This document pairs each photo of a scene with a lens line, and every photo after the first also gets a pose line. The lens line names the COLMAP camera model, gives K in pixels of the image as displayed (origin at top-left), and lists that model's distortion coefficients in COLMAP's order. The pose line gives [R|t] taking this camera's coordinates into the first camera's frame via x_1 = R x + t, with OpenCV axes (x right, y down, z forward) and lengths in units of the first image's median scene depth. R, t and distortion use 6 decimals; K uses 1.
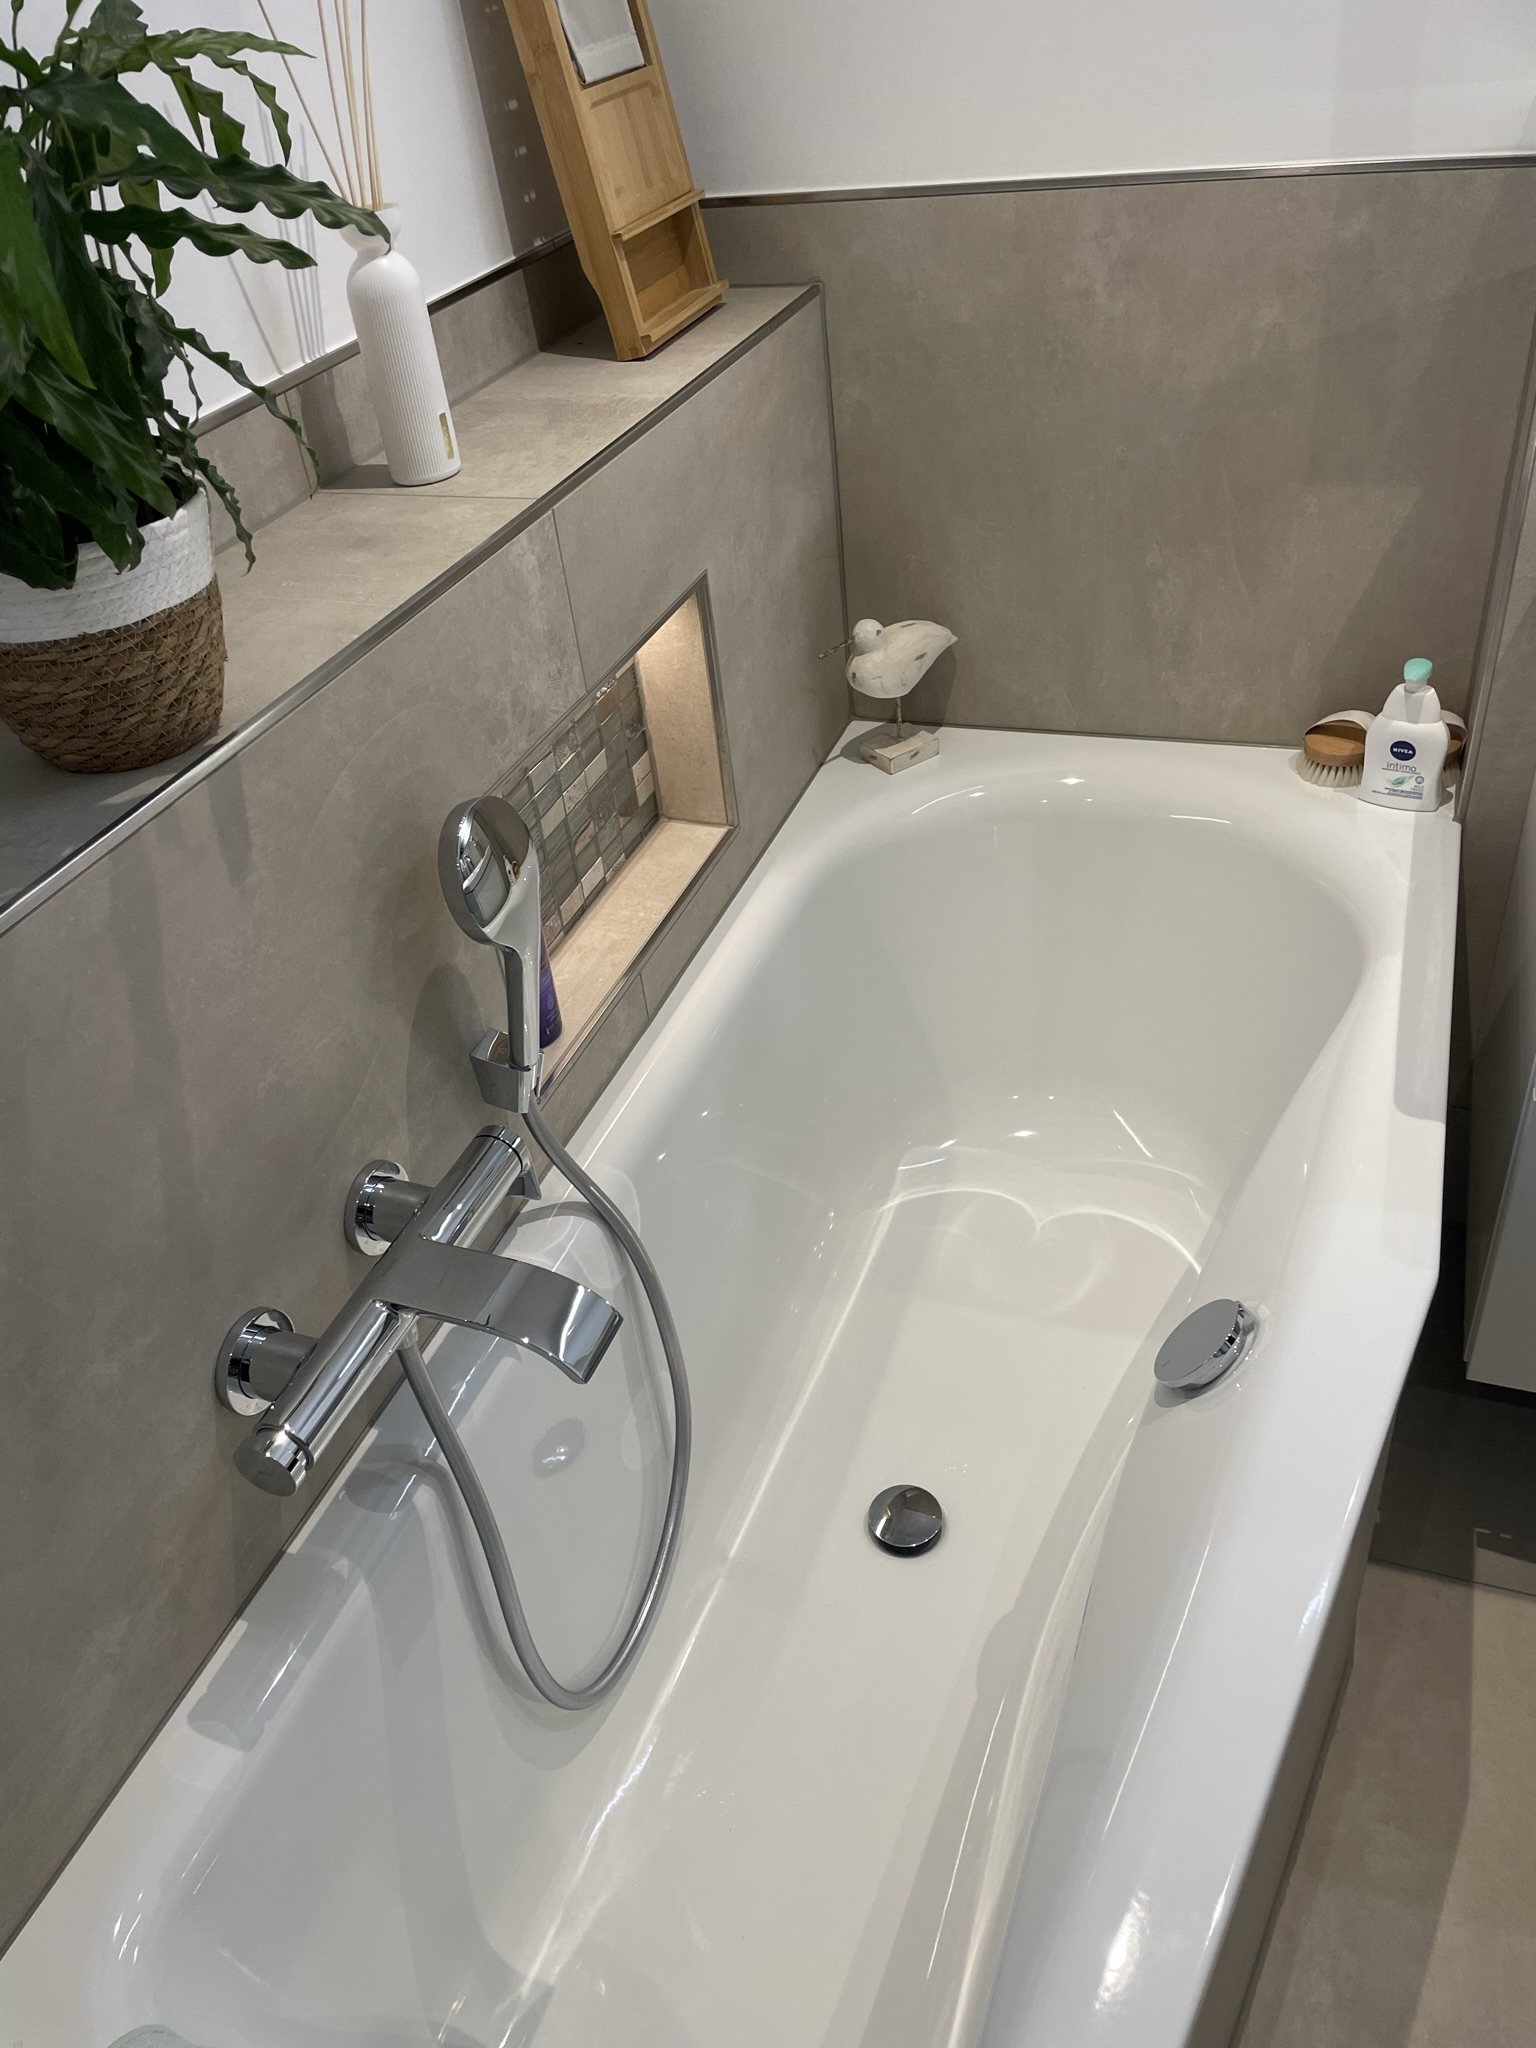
lens RADIAL K [[1547.9, 0, 753.3], [0, 1547.9, 1037.6], [0, 0, 1]] dist [0.084222, -0.124400]
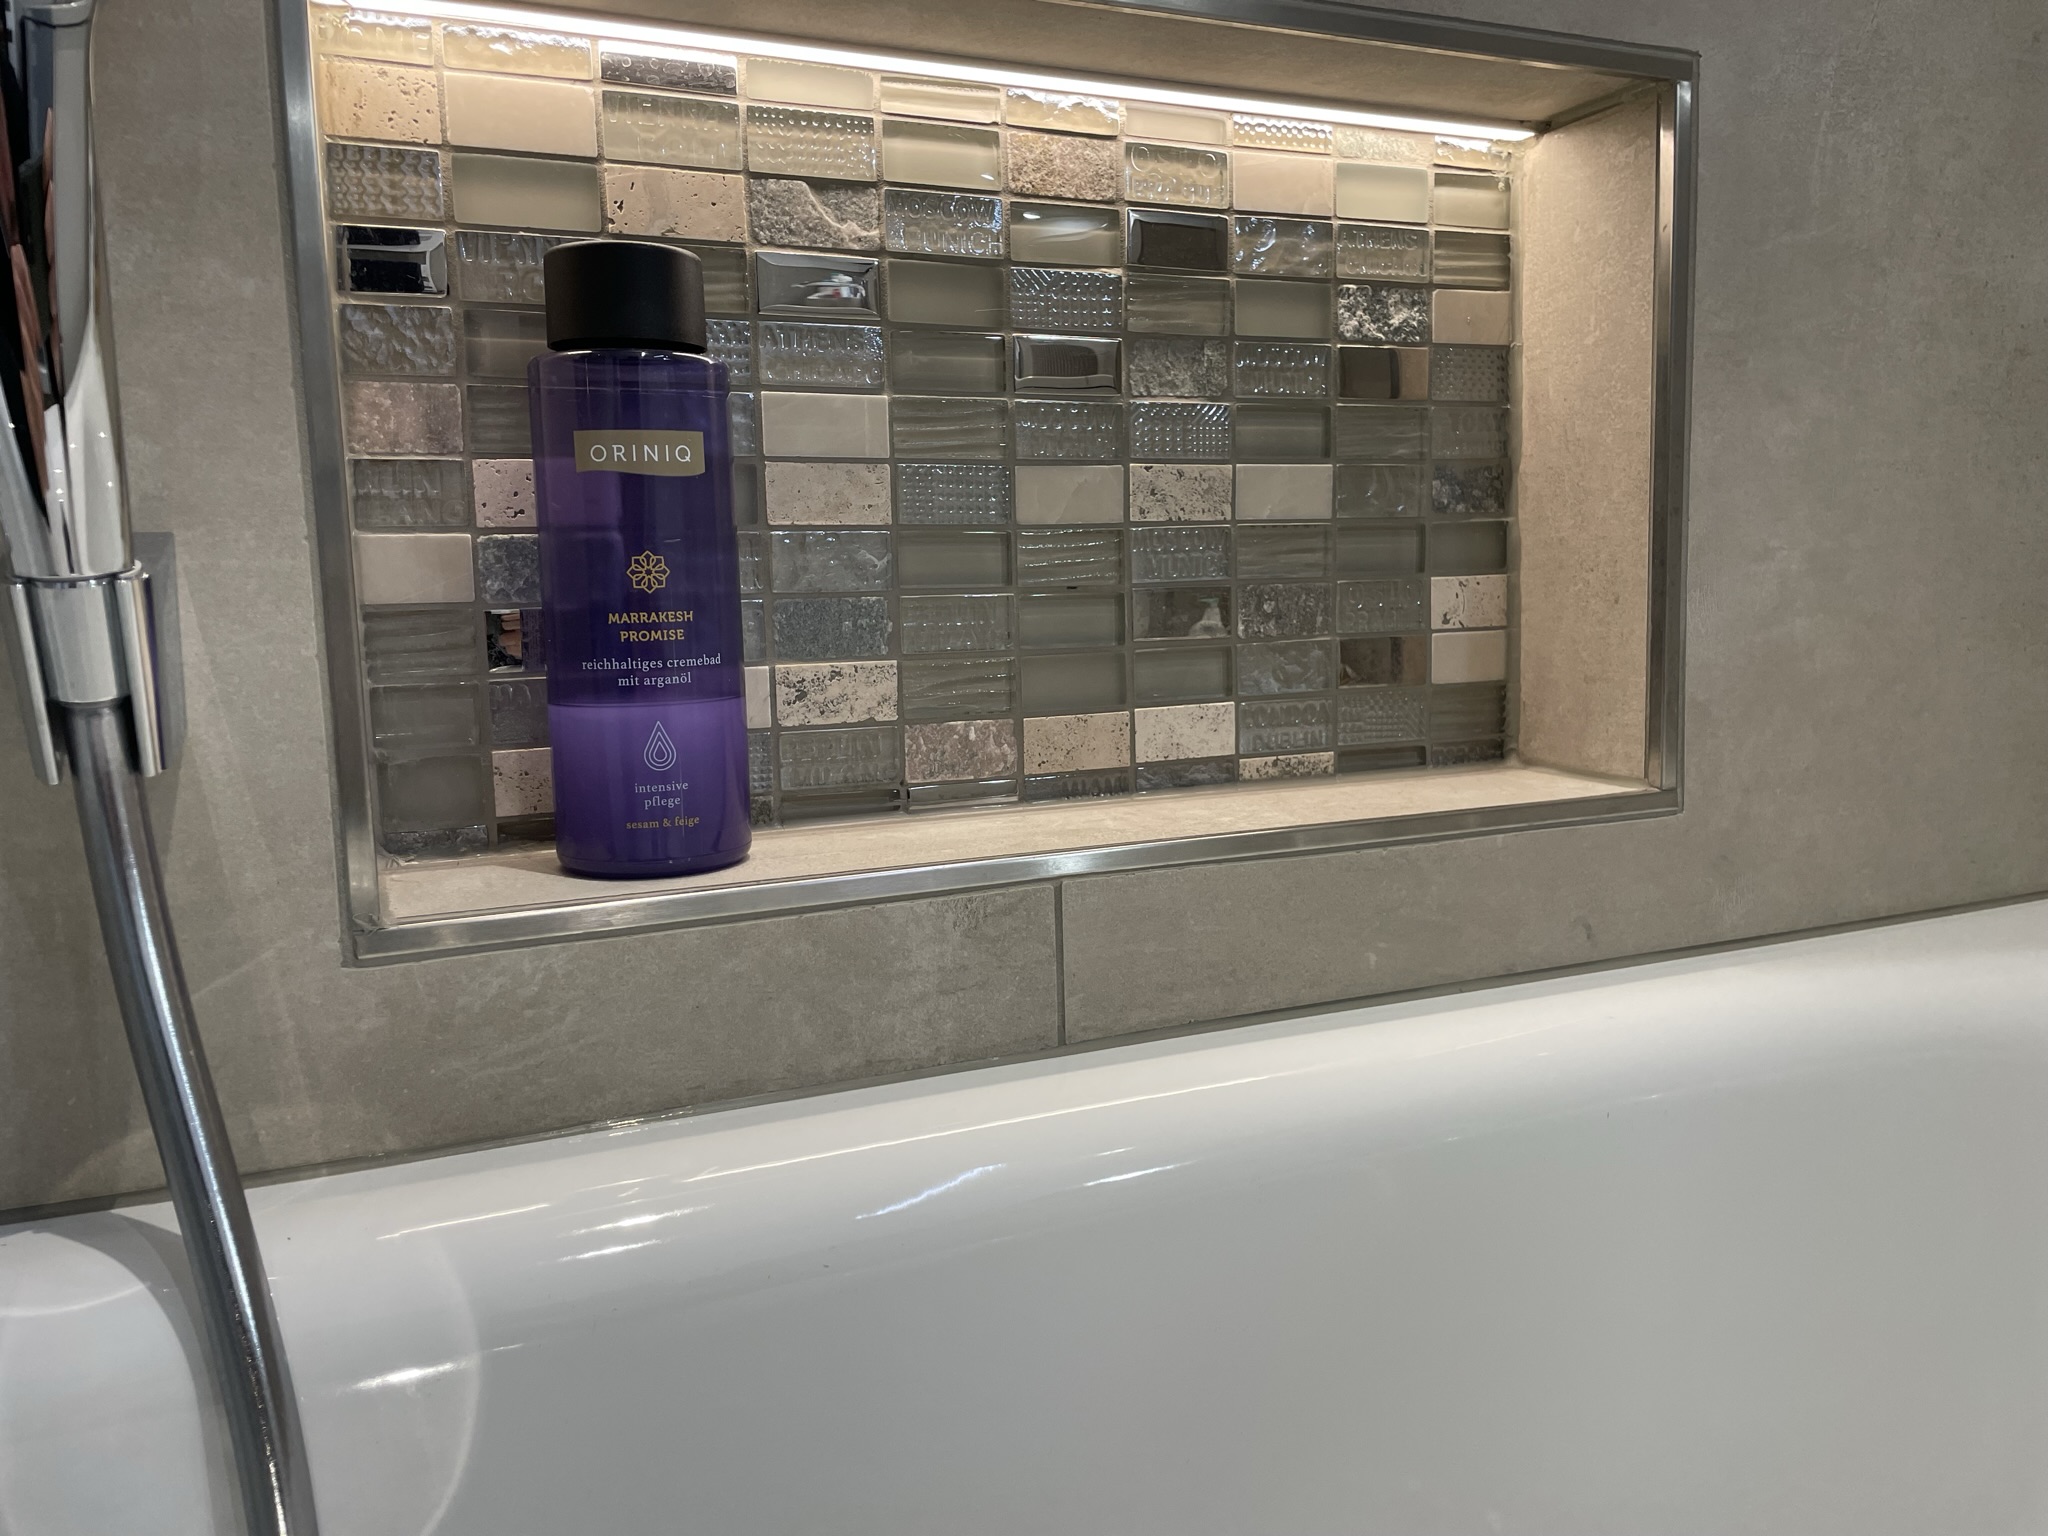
lens RADIAL K [[1560.2, 0, 1048.0], [0, 1560.2, 760.2], [0, 0, 1]] dist [0.085946, -0.126463]
pose [[0.698498, 0.169692, -0.695201, 0.151433], [-0.469375, 0.841953, -0.266088, 0.027613], [0.540173, 0.512172, 0.667752, 0.692098]]
